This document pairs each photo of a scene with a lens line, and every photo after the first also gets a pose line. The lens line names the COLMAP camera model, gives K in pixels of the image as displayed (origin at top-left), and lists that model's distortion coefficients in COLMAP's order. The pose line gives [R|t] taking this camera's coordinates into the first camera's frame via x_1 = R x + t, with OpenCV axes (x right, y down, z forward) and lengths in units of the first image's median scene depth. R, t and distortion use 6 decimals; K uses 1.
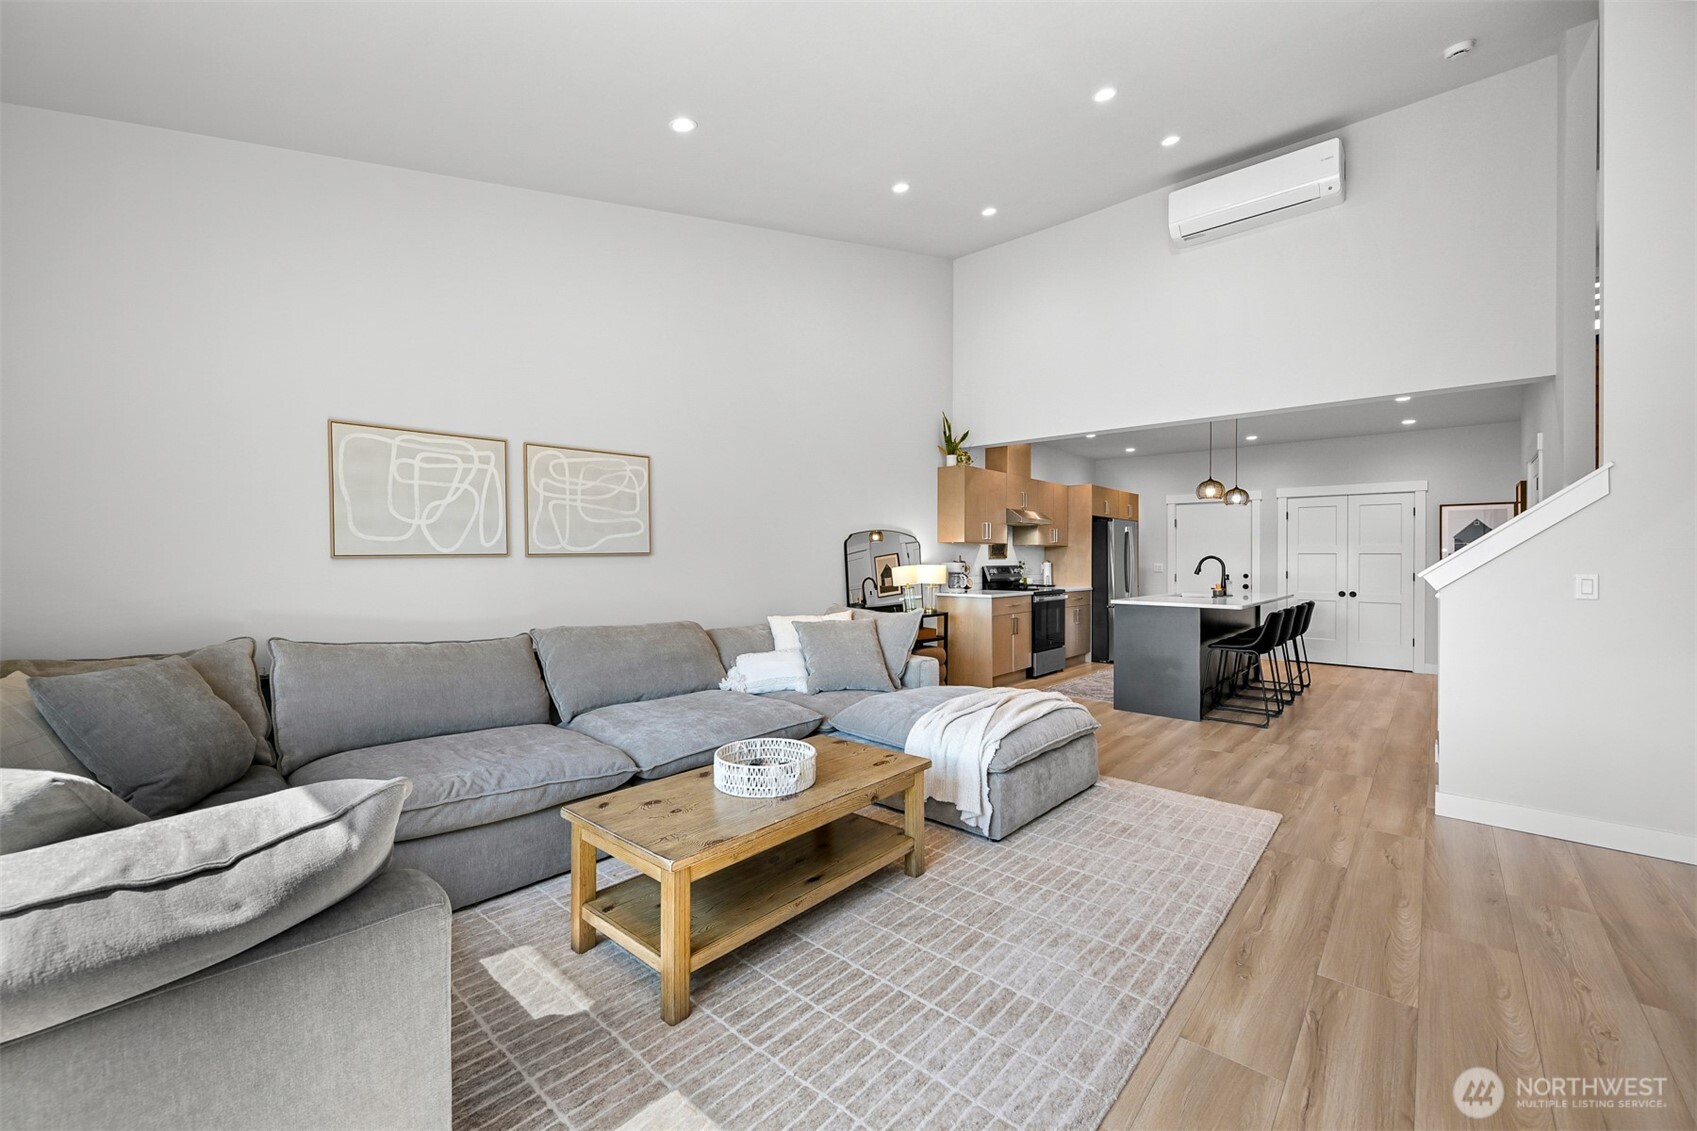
lens RADIAL K [[674.6, 0, 854.3], [0, 674.6, 565.6], [0, 0, 1]] dist [0.005995, -0.000125]
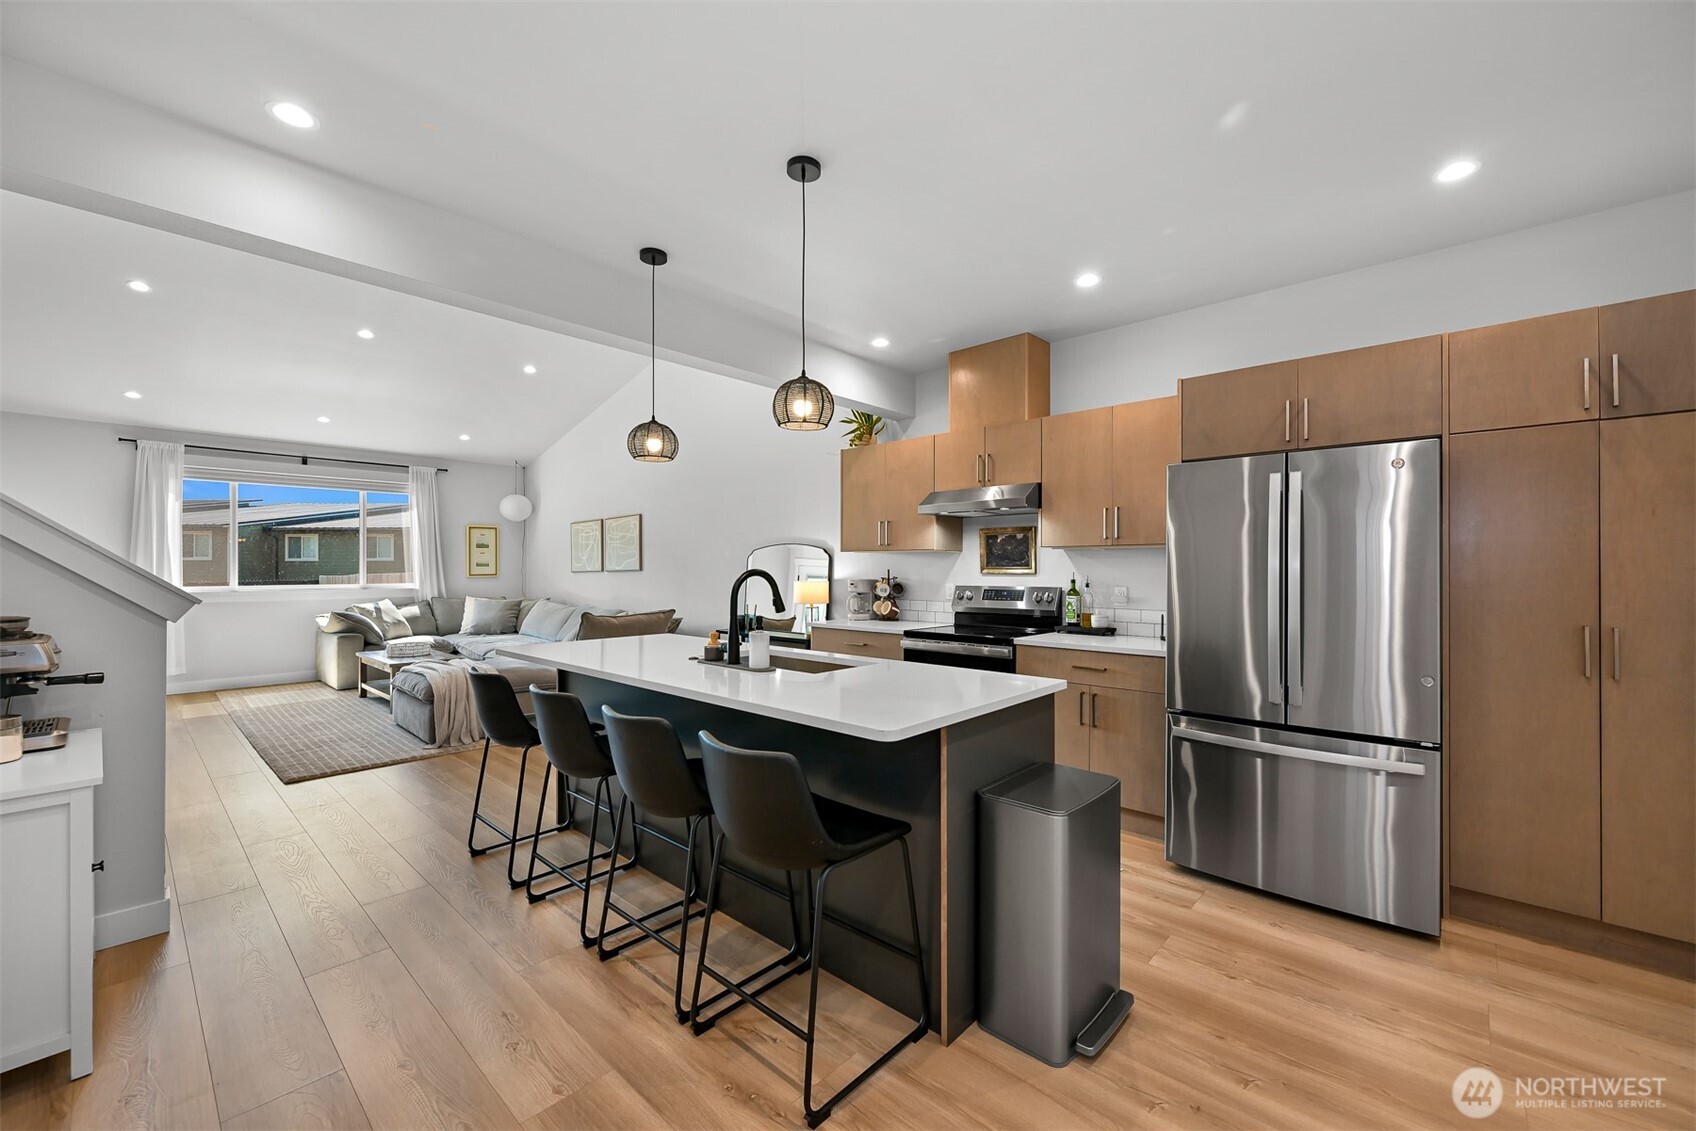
lens RADIAL K [[674.2, 0, 855.2], [0, 674.2, 567.3], [0, 0, 1]] dist [0.005995, -0.000125]
pose [[-0.016509, -0.002729, -0.999860, 1.734236], [-0.008727, 0.999959, -0.002585, -0.030585], [0.999826, 0.008683, -0.016532, 1.914088]]
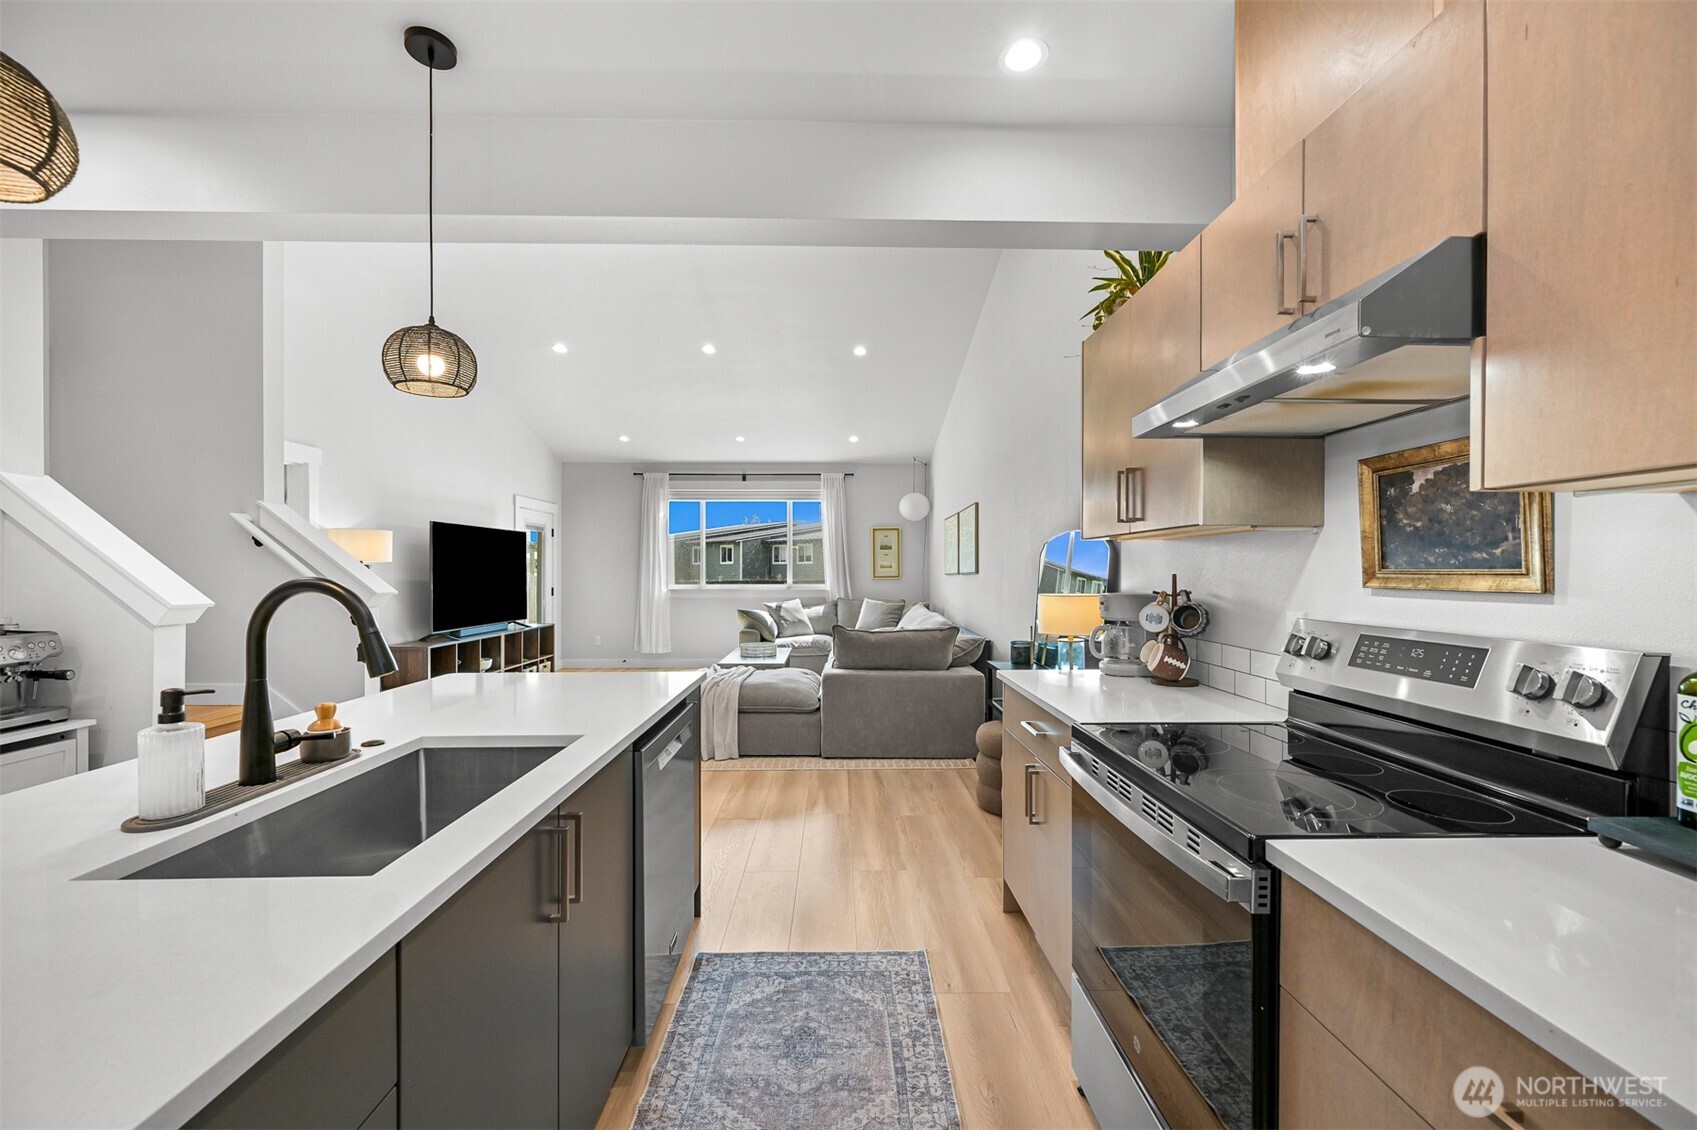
lens RADIAL K [[674.6, 0, 854.0], [0, 674.6, 570.2], [0, 0, 1]] dist [0.005995, -0.000125]
pose [[-0.738891, -0.000003, -0.673825, 0.980496], [-0.005919, 0.999961, 0.006486, -0.037063], [0.673799, 0.008781, -0.738862, 2.241732]]
